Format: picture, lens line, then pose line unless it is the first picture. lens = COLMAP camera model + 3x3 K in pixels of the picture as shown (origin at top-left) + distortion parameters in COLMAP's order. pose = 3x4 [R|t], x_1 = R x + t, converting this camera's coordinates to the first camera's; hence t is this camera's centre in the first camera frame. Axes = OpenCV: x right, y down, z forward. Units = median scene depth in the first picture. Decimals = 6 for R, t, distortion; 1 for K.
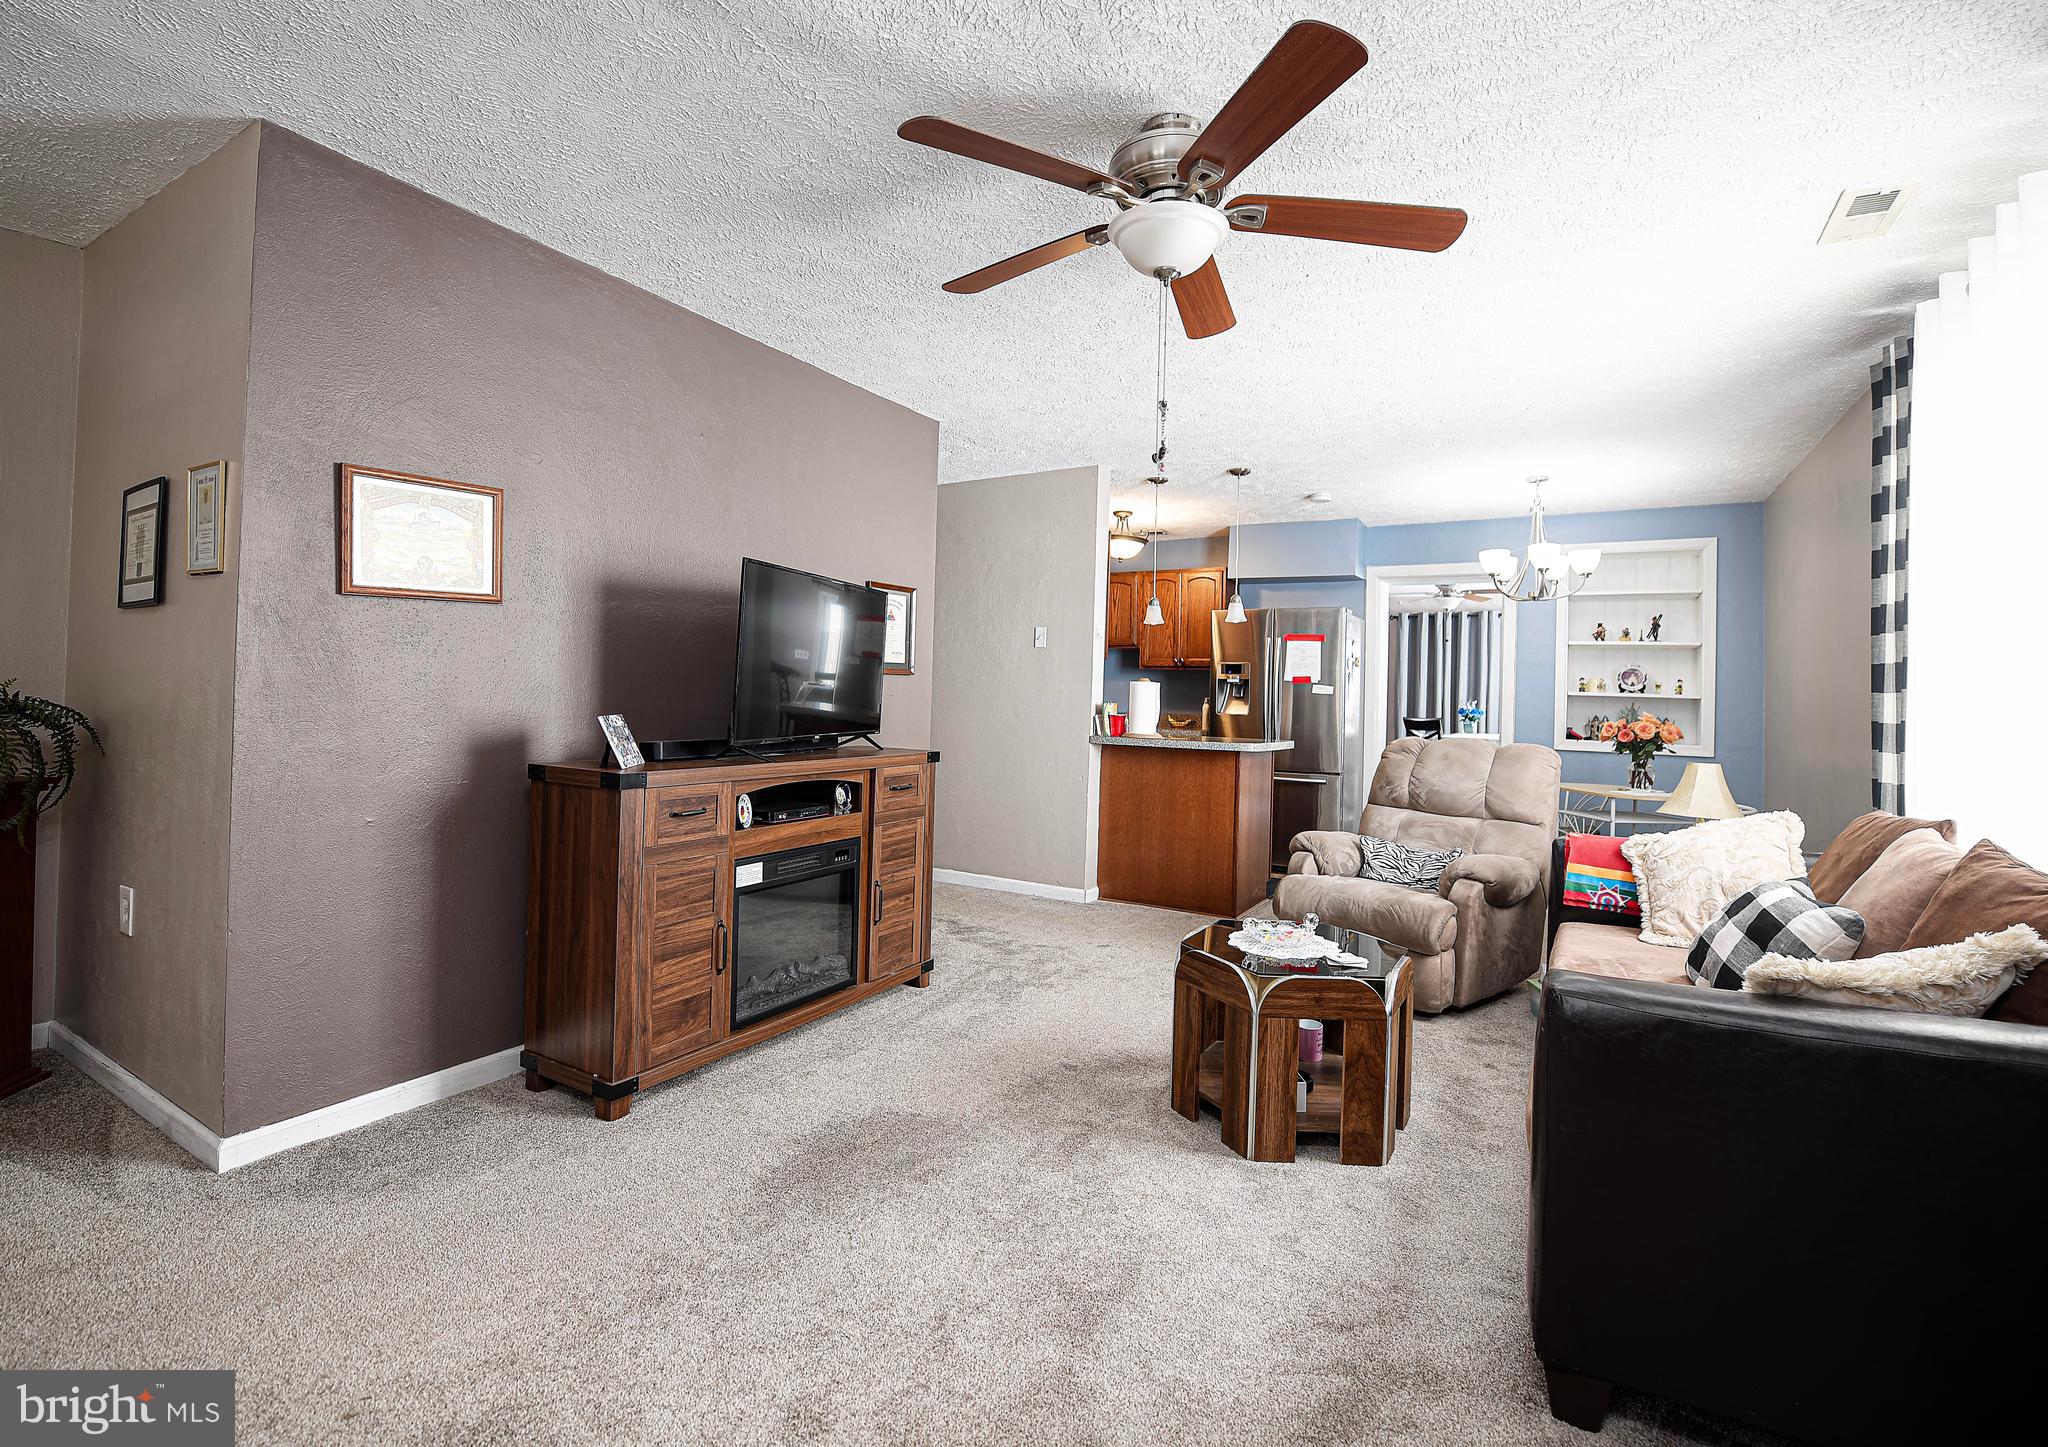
lens RADIAL K [[925.4, 0, 1020.8], [0, 925.4, 691.4], [0, 0, 1]] dist [-0.000695, -0.000137]
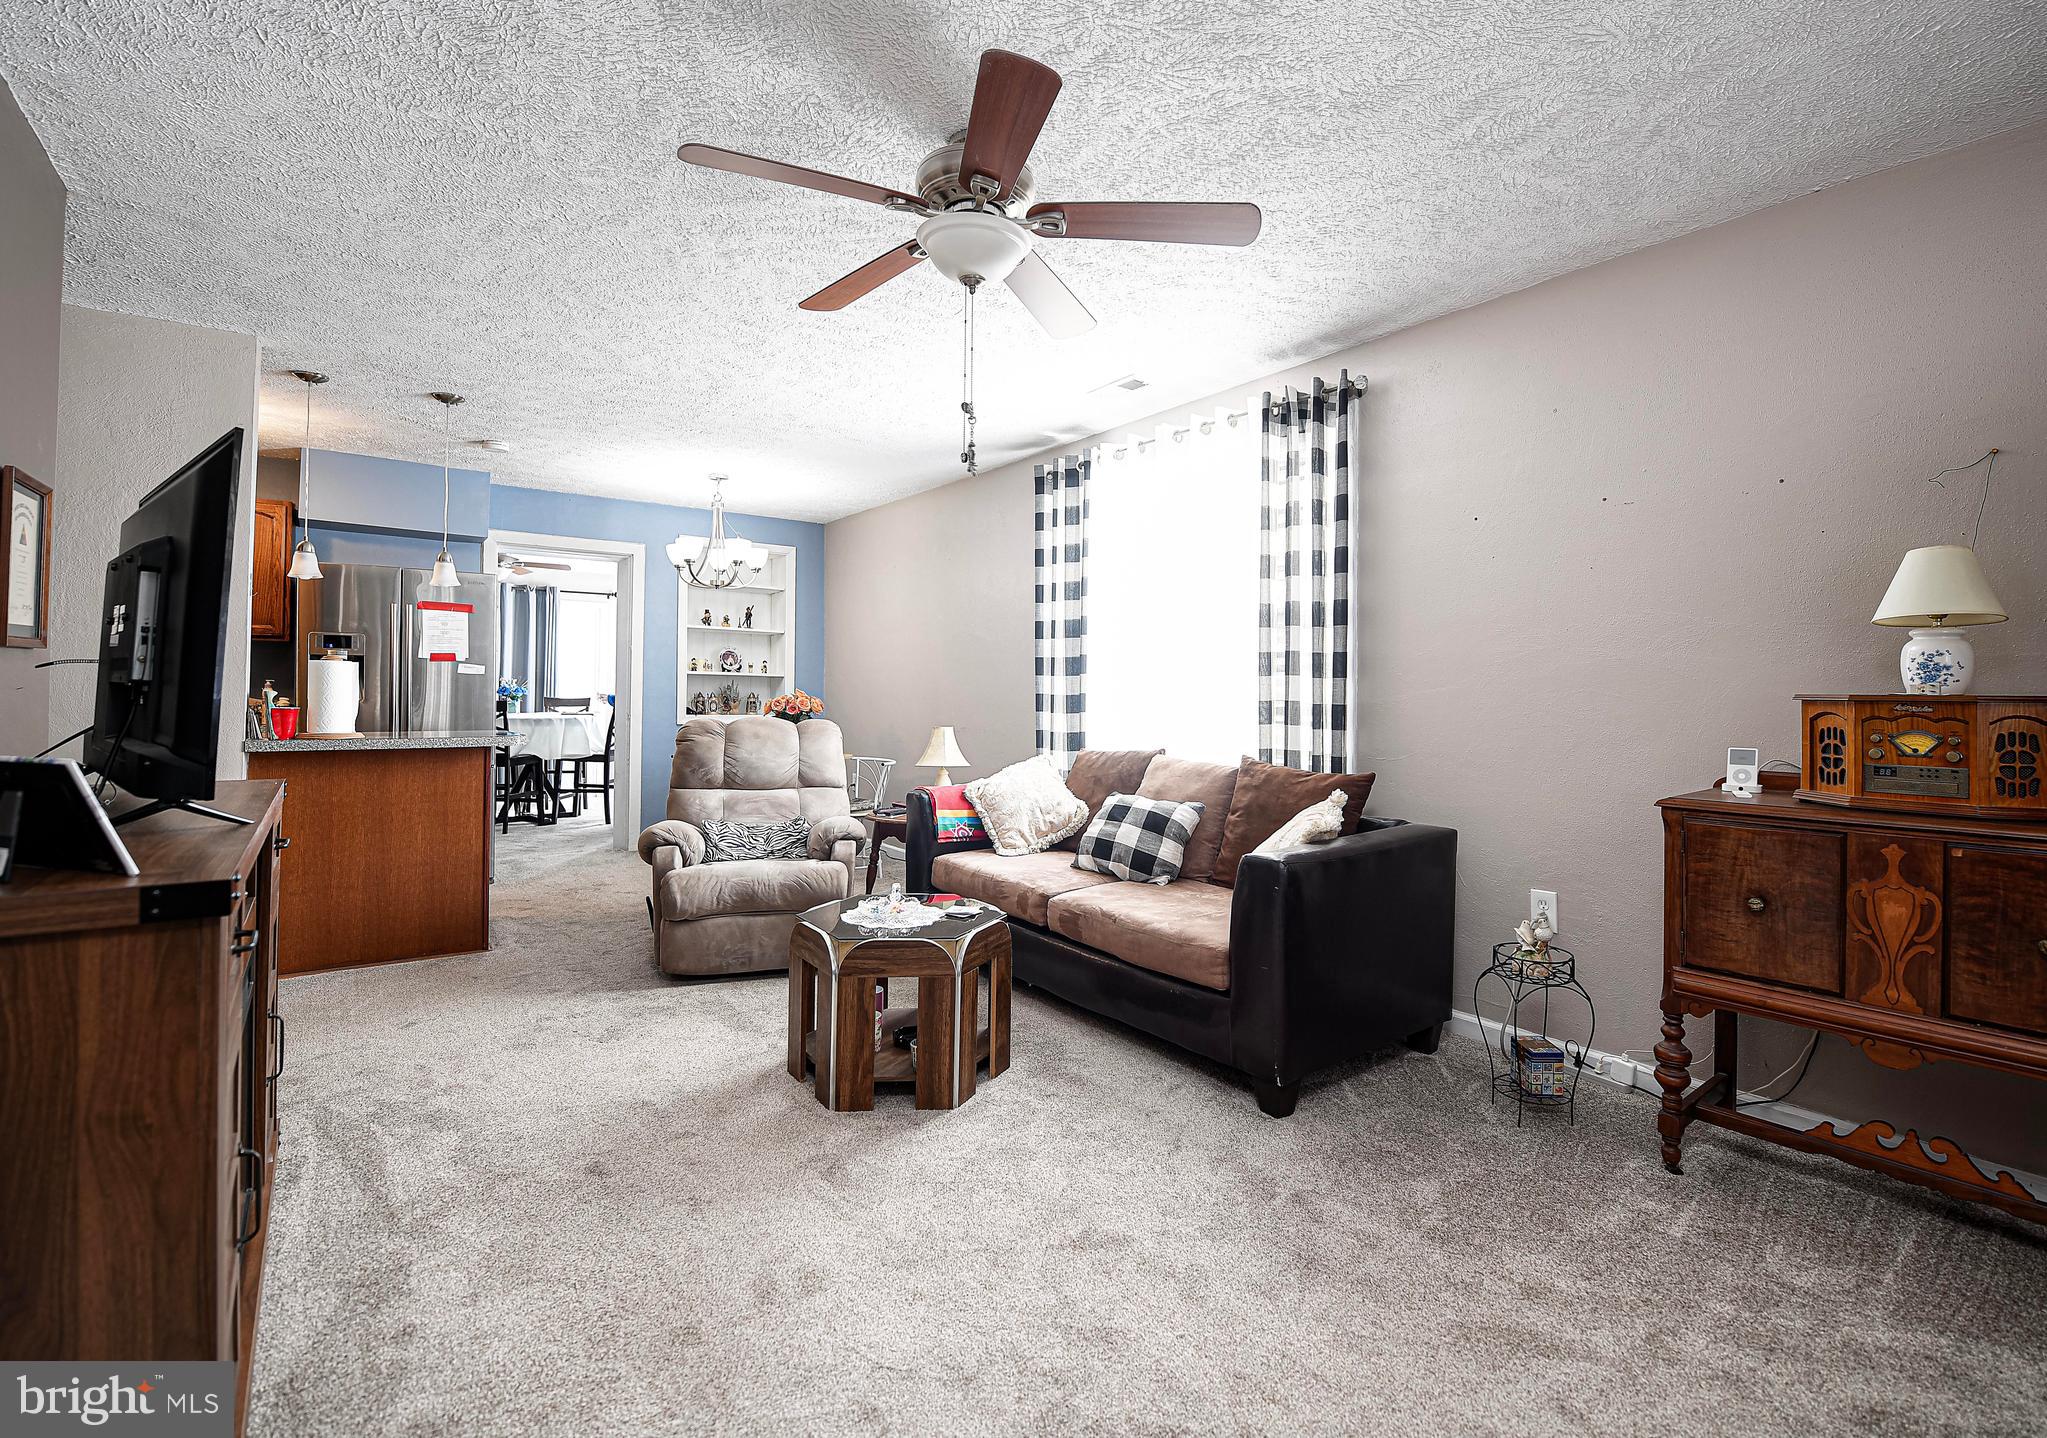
lens RADIAL K [[967.8, 0, 1020.0], [0, 967.8, 680.8], [0, 0, 1]] dist [0.000204, -0.000214]
pose [[0.396233, -0.012933, 0.918059, -0.358396], [-0.004119, 0.999866, 0.015863, -0.009064], [-0.918141, -0.010067, 0.396126, 0.223279]]
